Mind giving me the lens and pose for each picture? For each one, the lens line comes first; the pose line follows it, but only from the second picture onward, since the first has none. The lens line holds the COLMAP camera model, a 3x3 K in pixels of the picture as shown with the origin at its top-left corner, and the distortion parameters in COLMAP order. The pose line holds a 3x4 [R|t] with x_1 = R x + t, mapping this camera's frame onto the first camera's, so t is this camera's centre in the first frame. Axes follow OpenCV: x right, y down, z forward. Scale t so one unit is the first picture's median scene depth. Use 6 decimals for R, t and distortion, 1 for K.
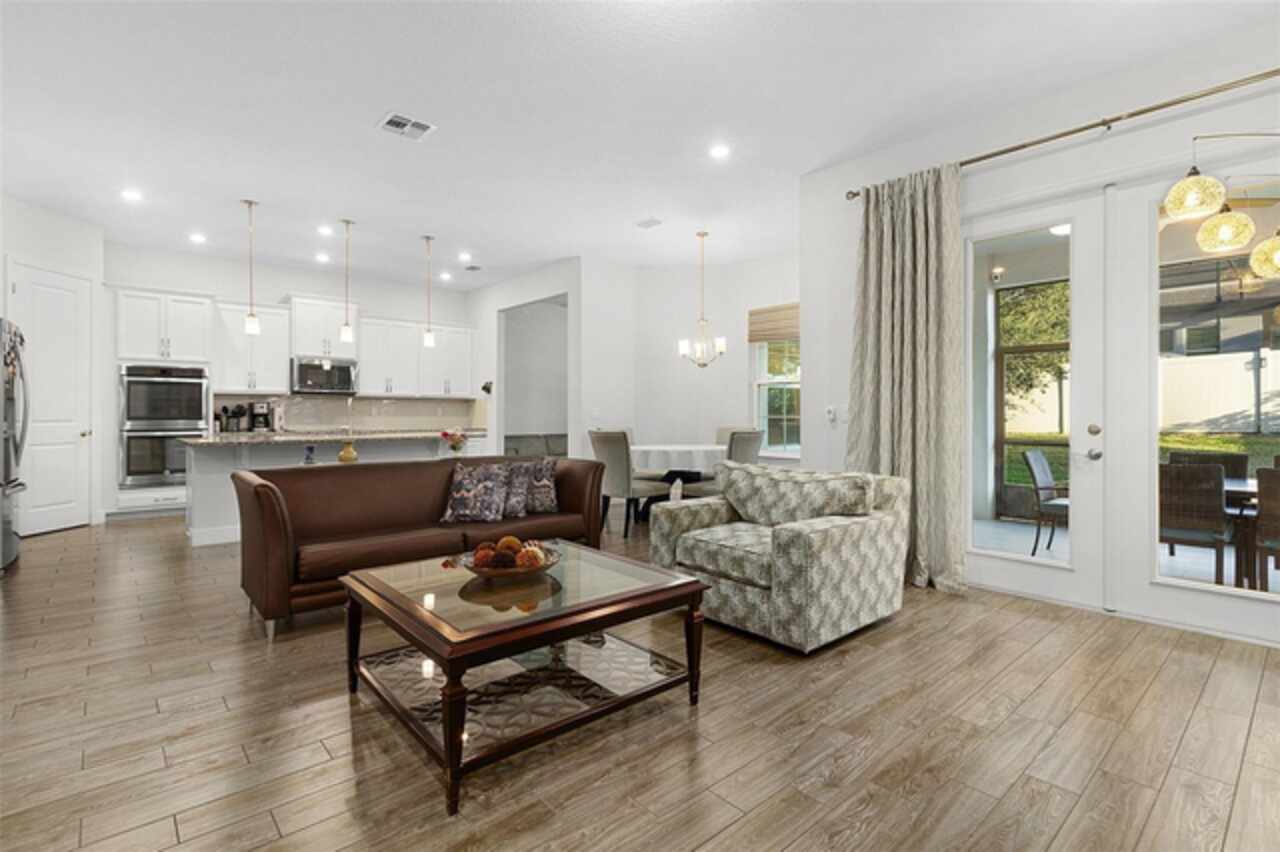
lens RADIAL K [[603.2, 0, 639.9], [0, 603.2, 417.7], [0, 0, 1]] dist [-0.000408, 0.000964]
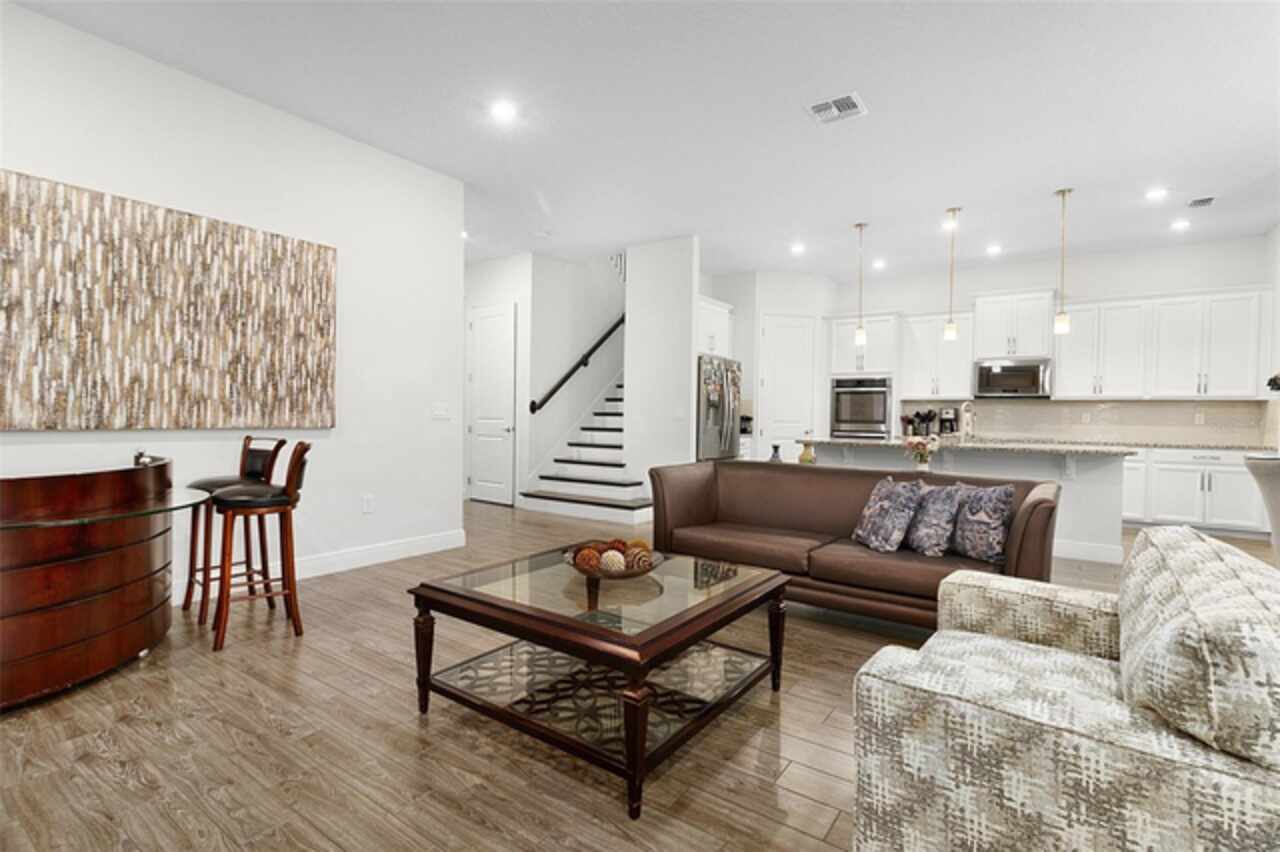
lens RADIAL K [[603.2, 0, 641.2], [0, 603.2, 421.9], [0, 0, 1]] dist [-0.000408, 0.000964]
pose [[0.239990, 0.013076, -0.970687, 0.257984], [-0.021617, 0.999733, 0.008122, 0.000985], [0.970535, 0.019034, 0.240209, 0.284058]]
